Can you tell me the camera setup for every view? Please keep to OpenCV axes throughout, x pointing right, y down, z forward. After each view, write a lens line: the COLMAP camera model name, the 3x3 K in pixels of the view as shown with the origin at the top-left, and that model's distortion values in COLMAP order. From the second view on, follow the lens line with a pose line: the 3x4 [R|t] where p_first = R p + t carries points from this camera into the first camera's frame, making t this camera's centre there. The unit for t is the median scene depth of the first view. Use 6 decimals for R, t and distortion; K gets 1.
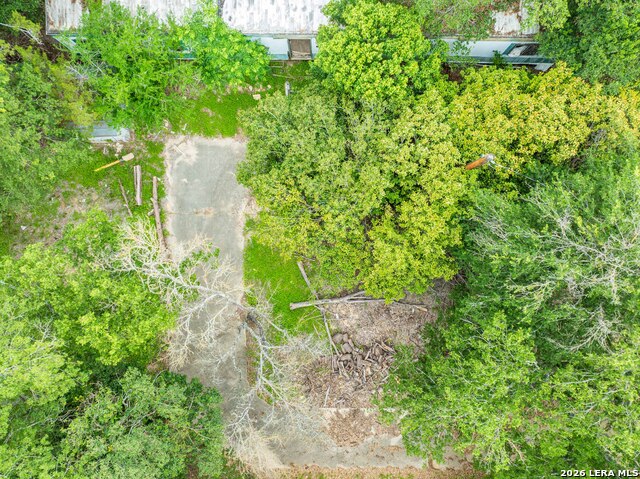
lens RADIAL K [[479.9, 0, 320.1], [0, 479.9, 240.6], [0, 0, 1]] dist [-0.005108, 0.003982]
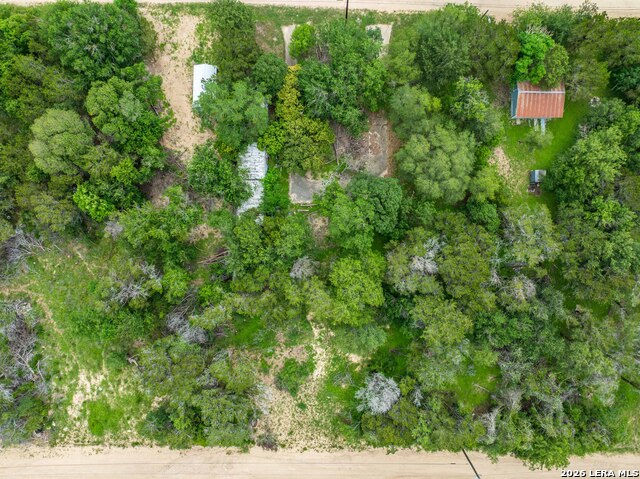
lens RADIAL K [[479.9, 0, 318.7], [0, 479.9, 239.2], [0, 0, 1]] dist [-0.005108, 0.003982]
pose [[0.012666, -0.999865, -0.010507, -0.707432], [0.999333, 0.013018, -0.034112, 0.150403], [0.034244, -0.010068, 0.999363, -3.138814]]
